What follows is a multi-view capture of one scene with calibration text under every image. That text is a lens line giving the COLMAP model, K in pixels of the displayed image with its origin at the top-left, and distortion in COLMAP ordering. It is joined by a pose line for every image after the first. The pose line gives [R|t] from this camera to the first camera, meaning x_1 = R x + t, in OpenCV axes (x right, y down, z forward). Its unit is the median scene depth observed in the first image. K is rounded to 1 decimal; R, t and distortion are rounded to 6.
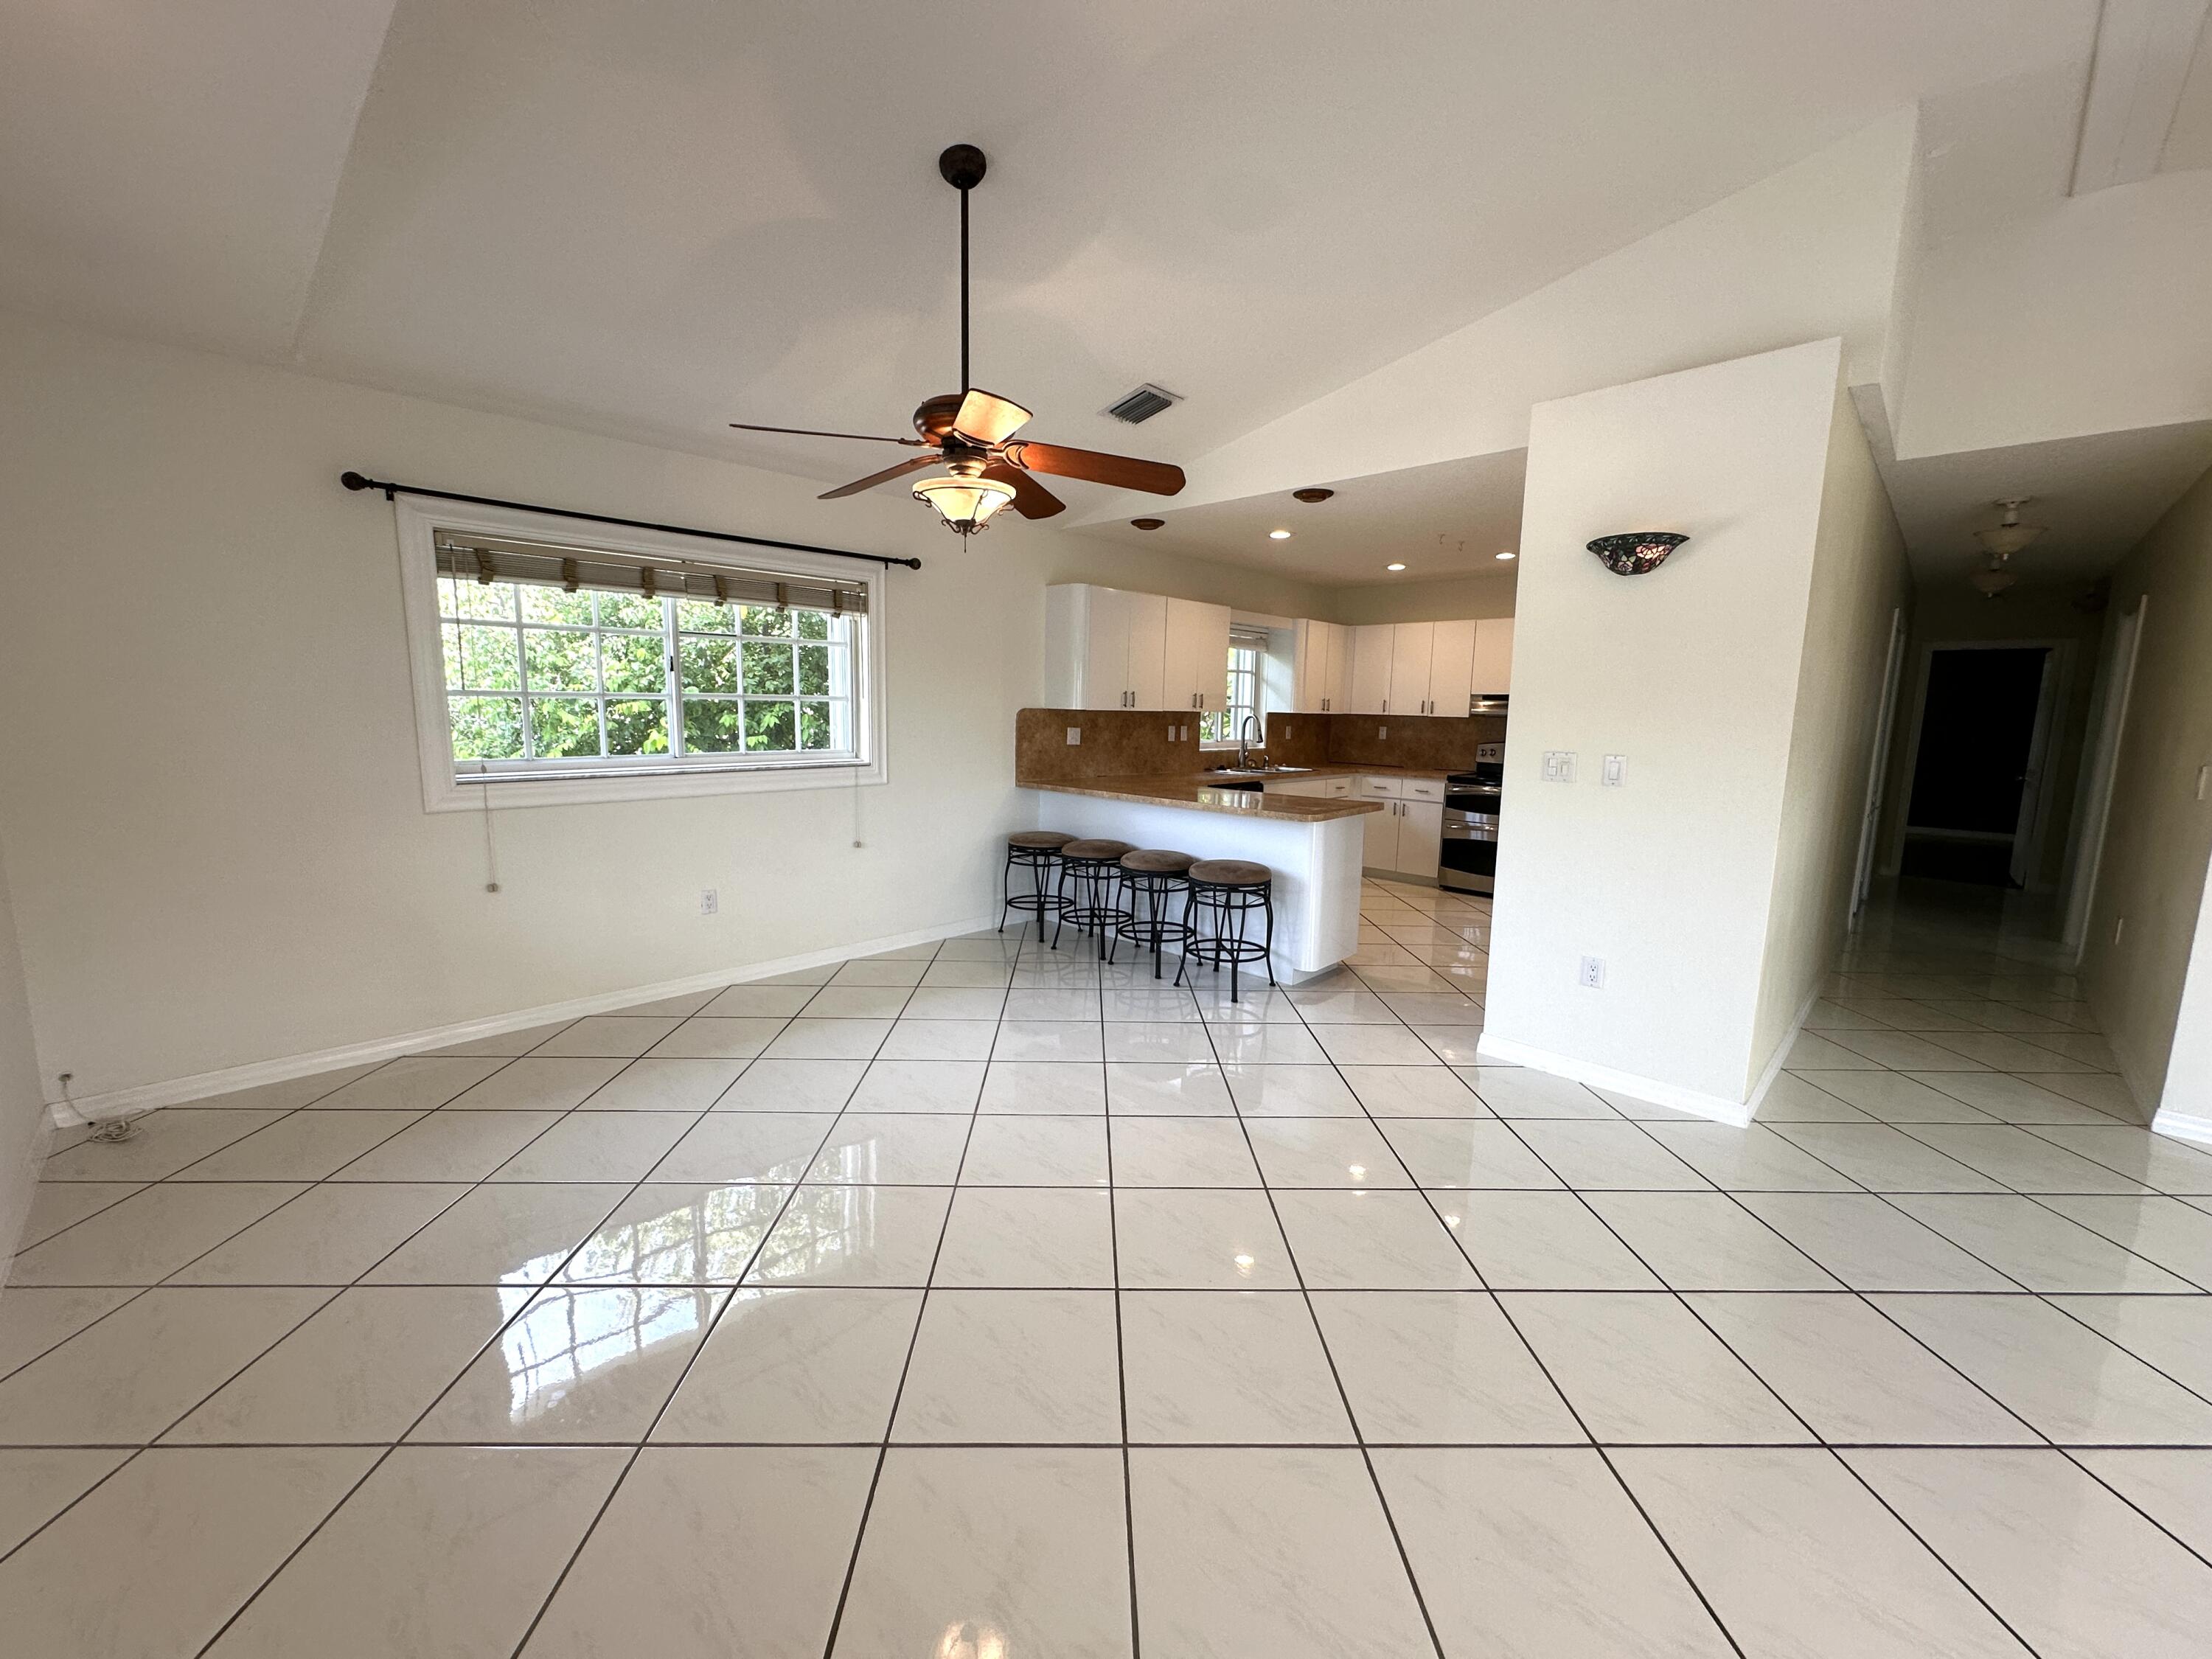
lens RADIAL K [[876.7, 0, 1106.0], [0, 876.7, 829.5], [0, 0, 1]] dist [0.010730, -0.005564]
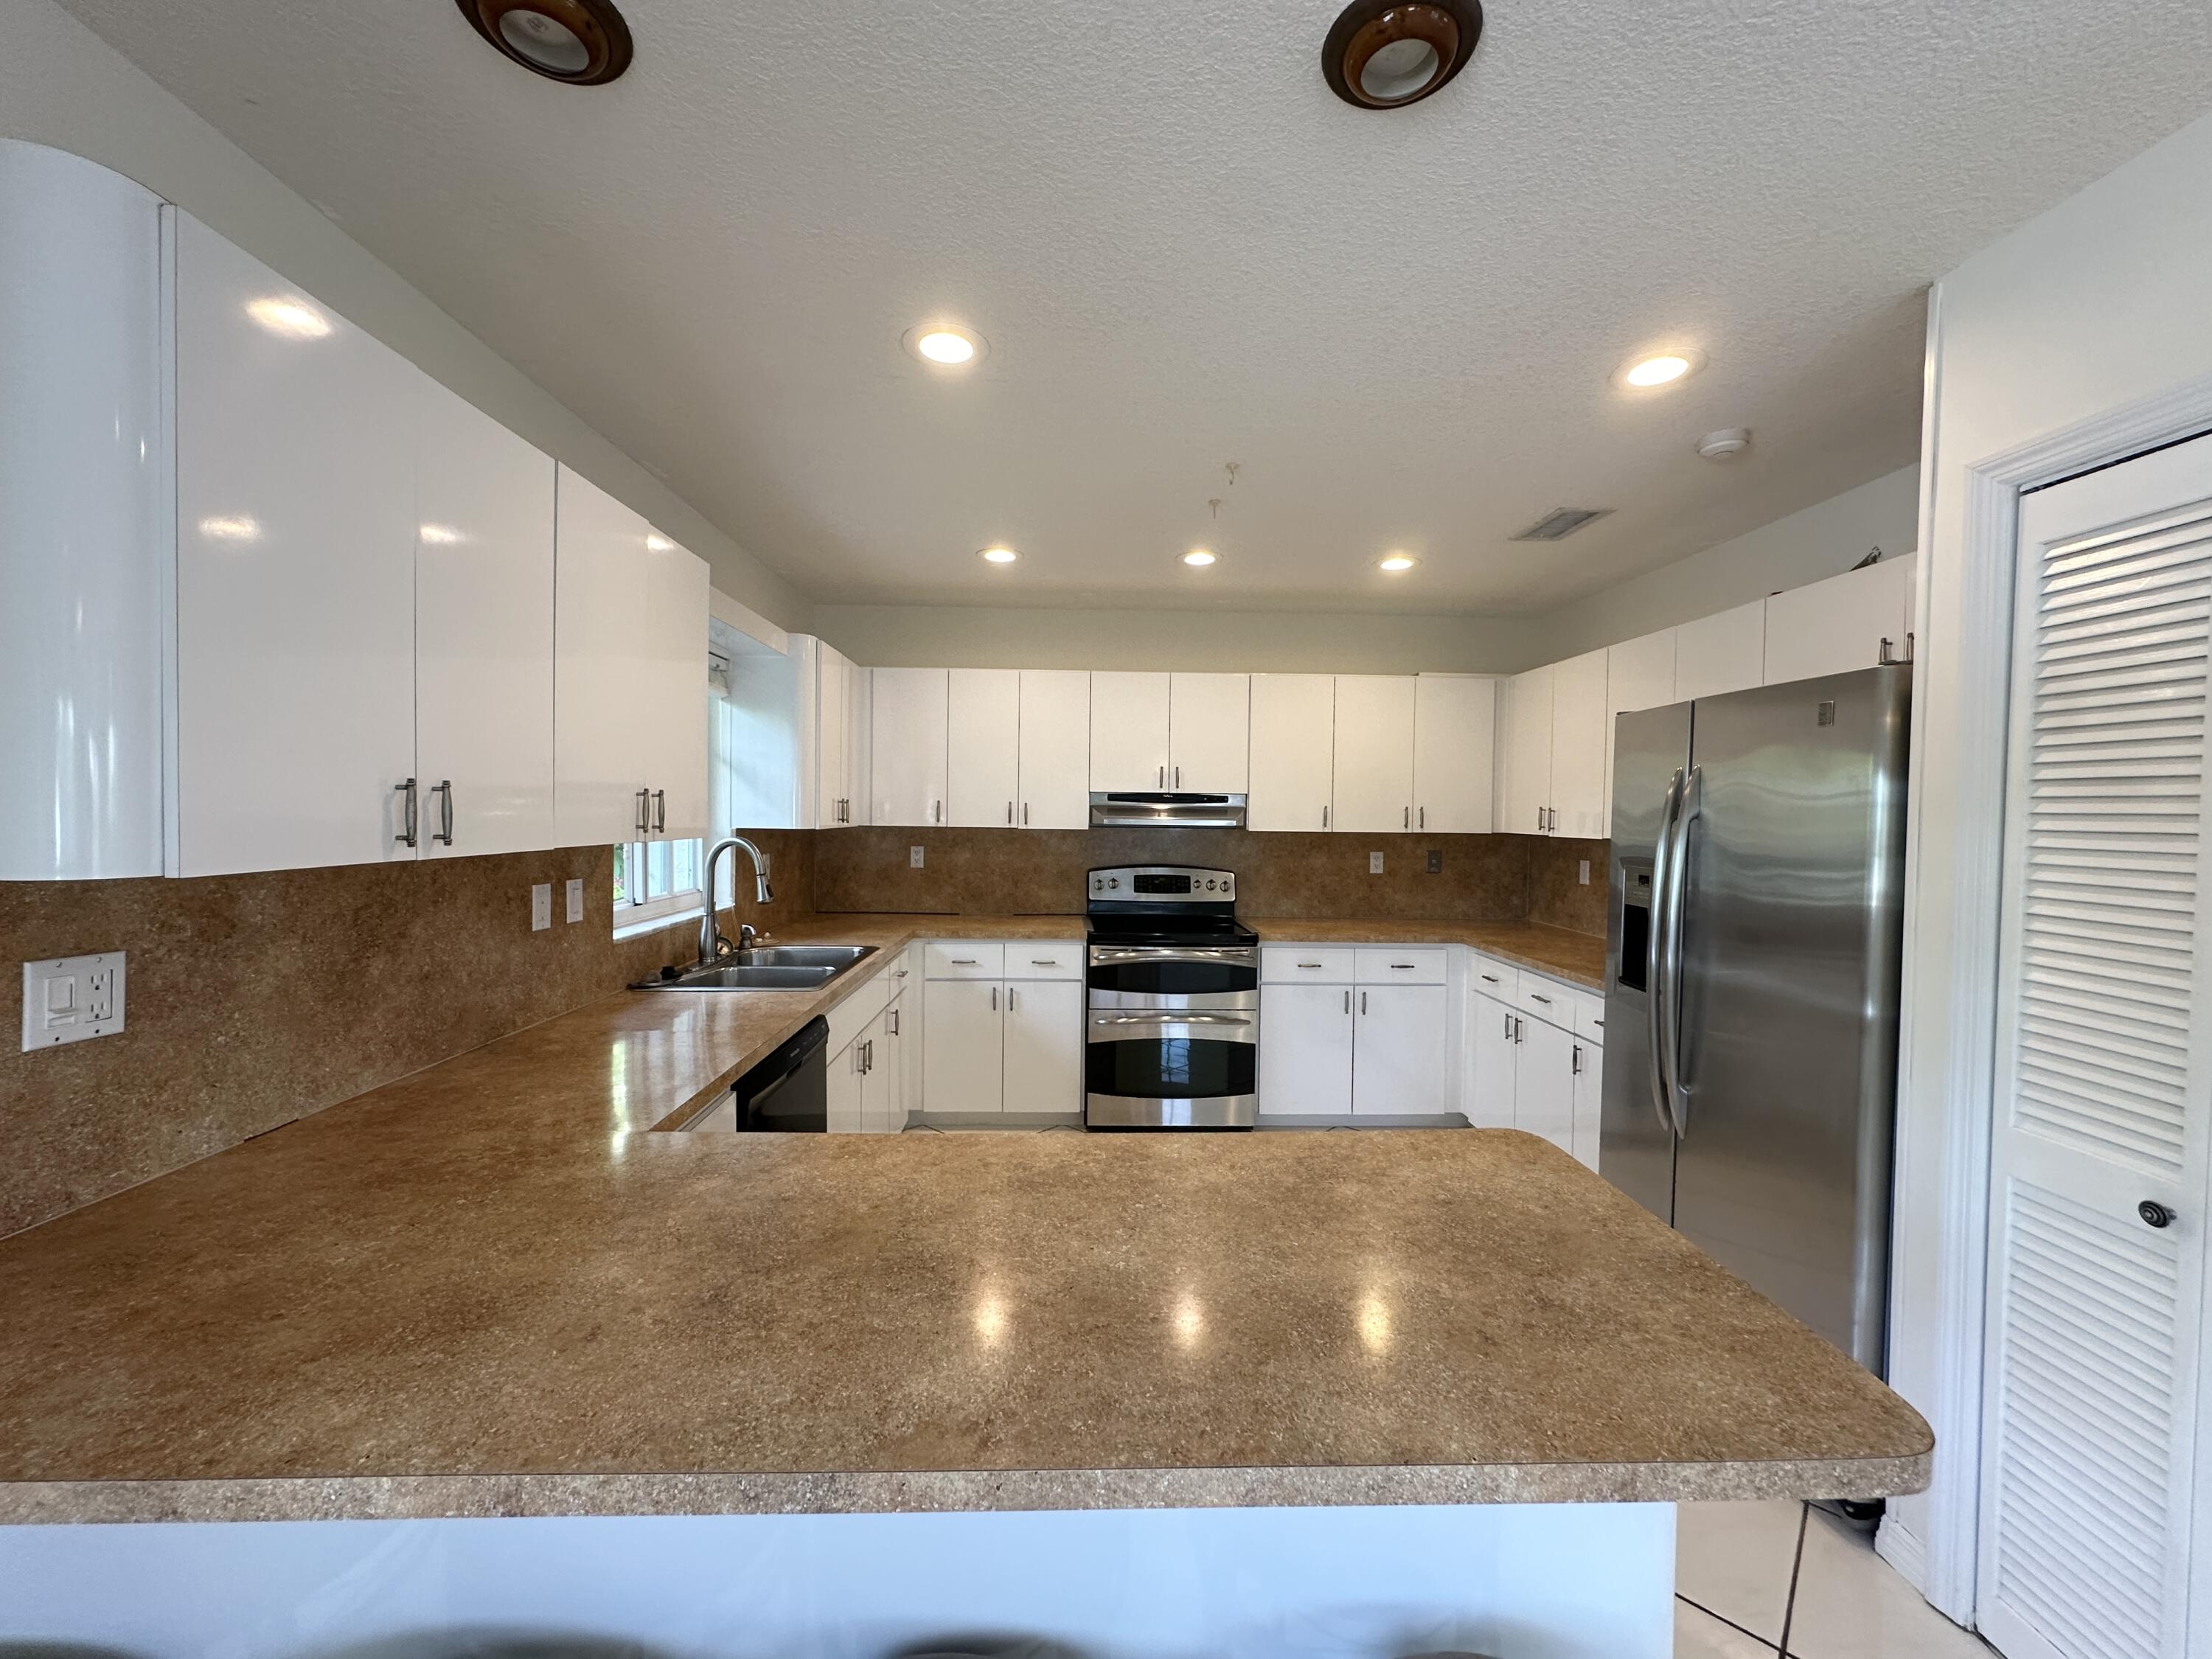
lens RADIAL K [[887.7, 0, 1106.0], [0, 887.7, 829.5], [0, 0, 1]] dist [0.000593, 0.000036]
pose [[0.699576, -0.028458, 0.713991, -0.013289], [0.103763, 0.992661, -0.062103, -0.088410], [-0.706984, 0.117532, 0.697395, 0.565915]]
